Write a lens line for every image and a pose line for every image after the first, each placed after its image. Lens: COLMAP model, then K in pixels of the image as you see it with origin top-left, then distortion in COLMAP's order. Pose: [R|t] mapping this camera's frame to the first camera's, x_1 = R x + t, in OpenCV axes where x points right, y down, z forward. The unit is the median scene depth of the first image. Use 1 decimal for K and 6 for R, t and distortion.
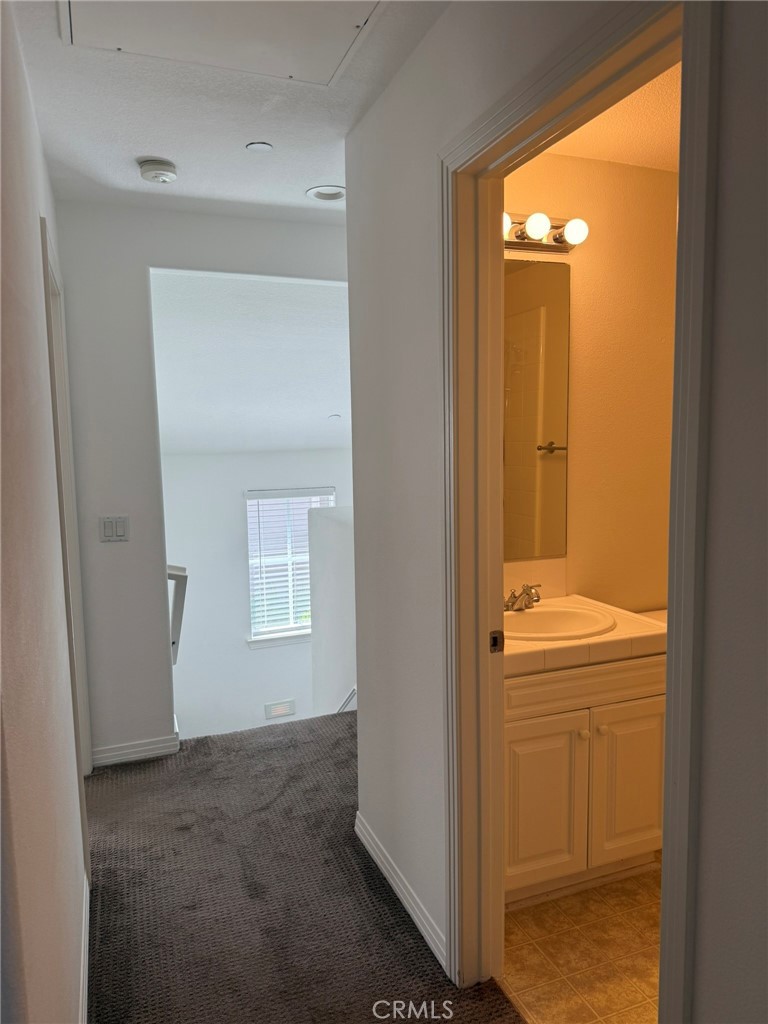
lens RADIAL K [[719.6, 0, 384.0], [0, 719.6, 512.0], [0, 0, 1]] dist [0.072709, -0.092493]
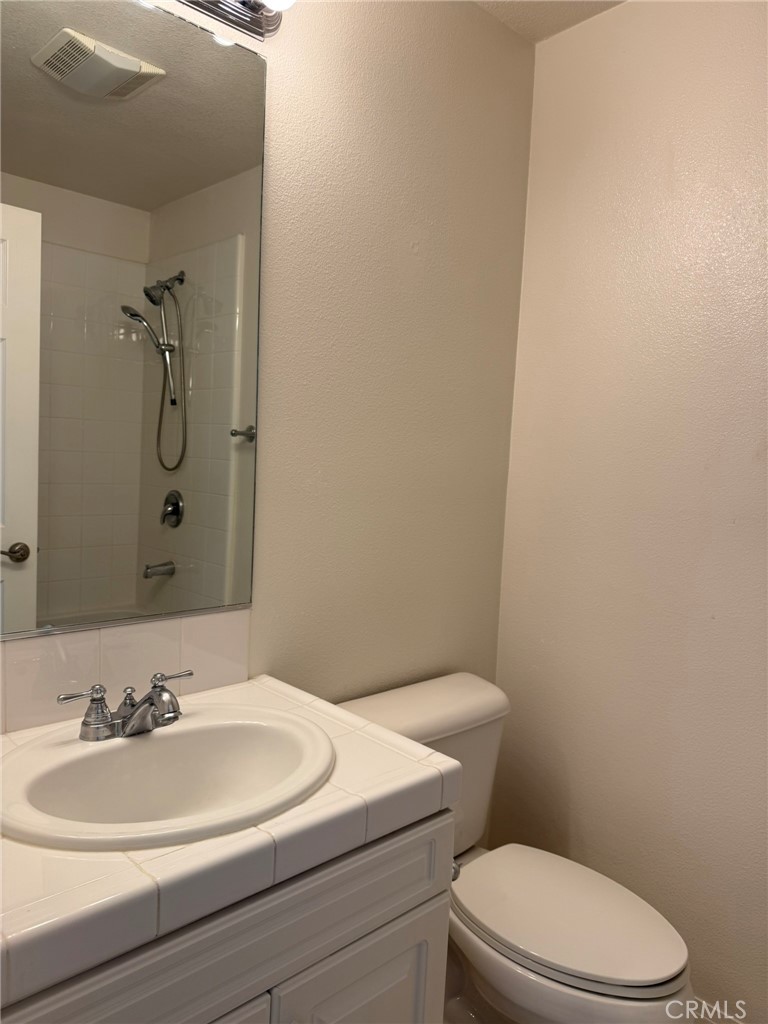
lens RADIAL K [[719.6, 0, 384.0], [0, 719.6, 512.0], [0, 0, 1]] dist [0.072709, -0.092493]
pose [[0.926961, 0.027881, 0.374121, 0.154594], [-0.021827, 0.999553, -0.020410, -0.000727], [-0.374523, 0.010753, 0.927155, 0.505727]]
